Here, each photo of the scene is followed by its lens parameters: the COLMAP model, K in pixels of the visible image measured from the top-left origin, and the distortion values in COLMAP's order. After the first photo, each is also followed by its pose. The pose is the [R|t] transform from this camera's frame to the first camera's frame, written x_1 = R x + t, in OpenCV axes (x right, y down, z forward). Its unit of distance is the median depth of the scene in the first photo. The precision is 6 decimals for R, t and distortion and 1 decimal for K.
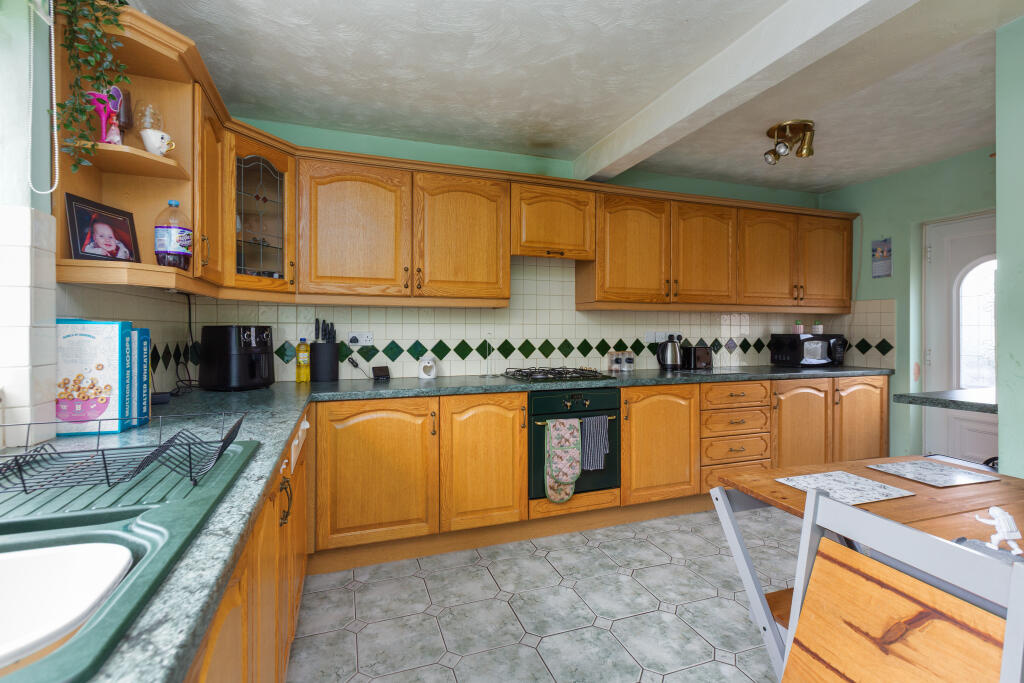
lens RADIAL K [[472.6, 0, 509.0], [0, 472.6, 329.1], [0, 0, 1]] dist [-0.001247, -0.000515]
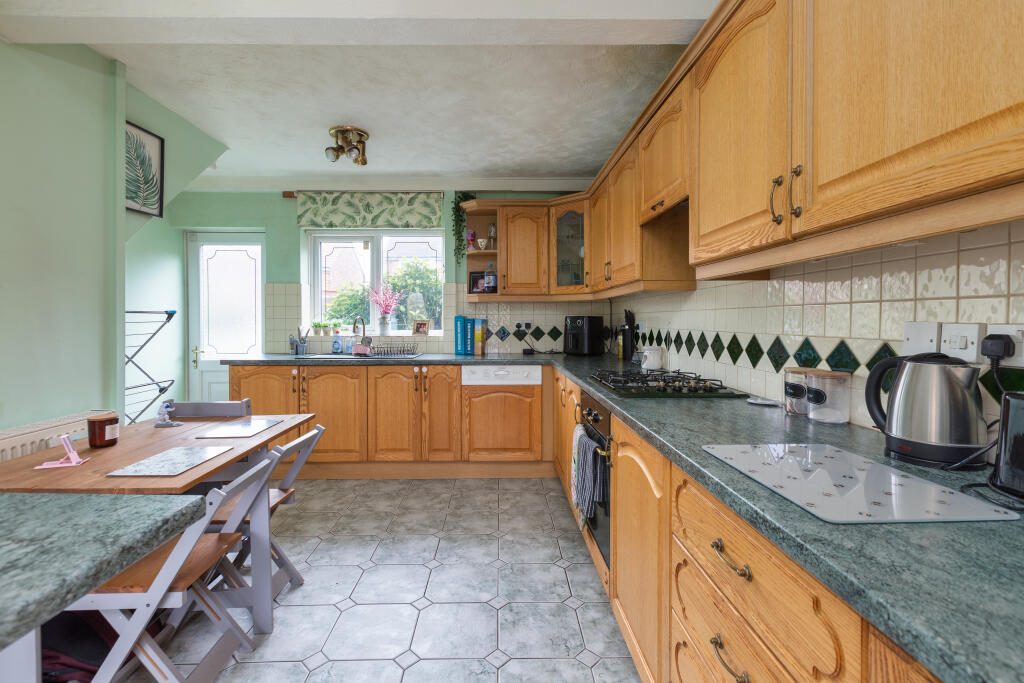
lens RADIAL K [[472.6, 0, 509.0], [0, 472.6, 329.1], [0, 0, 1]] dist [-0.001247, -0.000515]
pose [[-0.319902, 0.001092, -0.947450, 0.960606], [-0.028989, 0.999520, 0.010940, 0.021728], [0.947007, 0.030965, -0.319717, 1.188428]]
